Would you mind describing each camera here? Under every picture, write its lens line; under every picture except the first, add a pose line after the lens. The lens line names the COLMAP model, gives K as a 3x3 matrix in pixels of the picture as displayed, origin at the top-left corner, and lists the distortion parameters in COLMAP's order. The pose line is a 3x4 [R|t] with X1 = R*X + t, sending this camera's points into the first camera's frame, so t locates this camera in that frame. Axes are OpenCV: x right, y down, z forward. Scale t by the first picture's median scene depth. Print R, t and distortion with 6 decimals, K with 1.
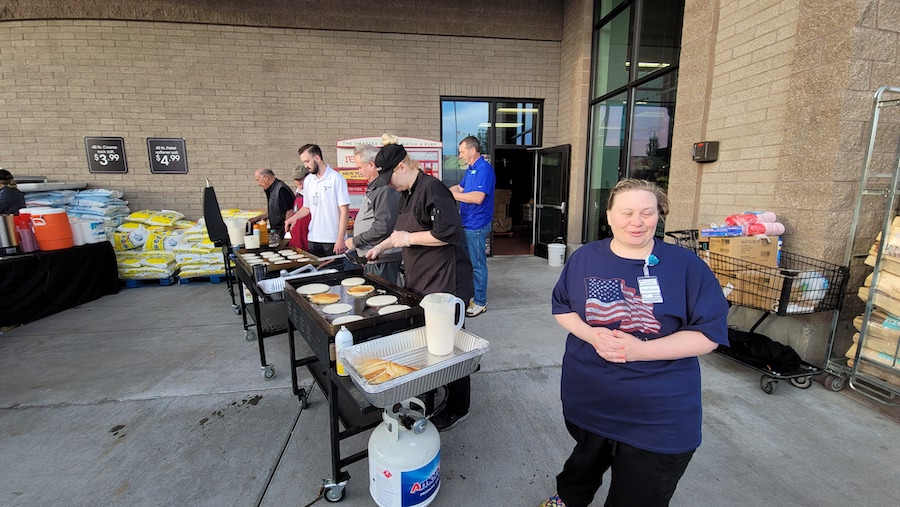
lens RADIAL K [[363.7, 0, 453.1], [0, 363.7, 250.9], [0, 0, 1]] dist [0.000625, -0.006861]
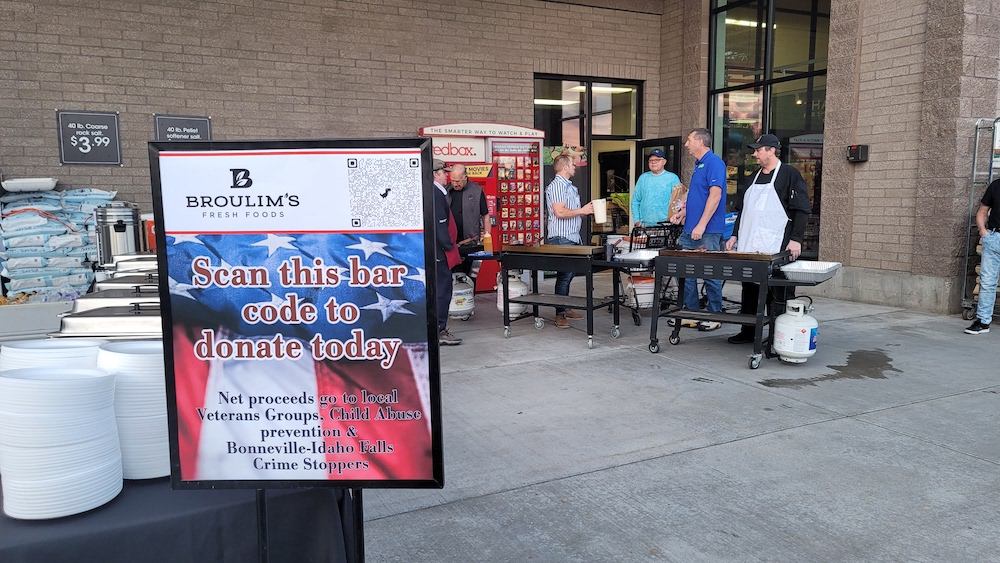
lens RADIAL K [[737.1, 0, 500.0], [0, 737.1, 281.5], [0, 0, 1]] dist [0.040046, -0.054092]
pose [[0.947470, -0.041526, 0.317137, -0.688761], [0.059464, 0.997119, -0.047091, 0.107428], [-0.314268, 0.063476, 0.947210, -0.514581]]
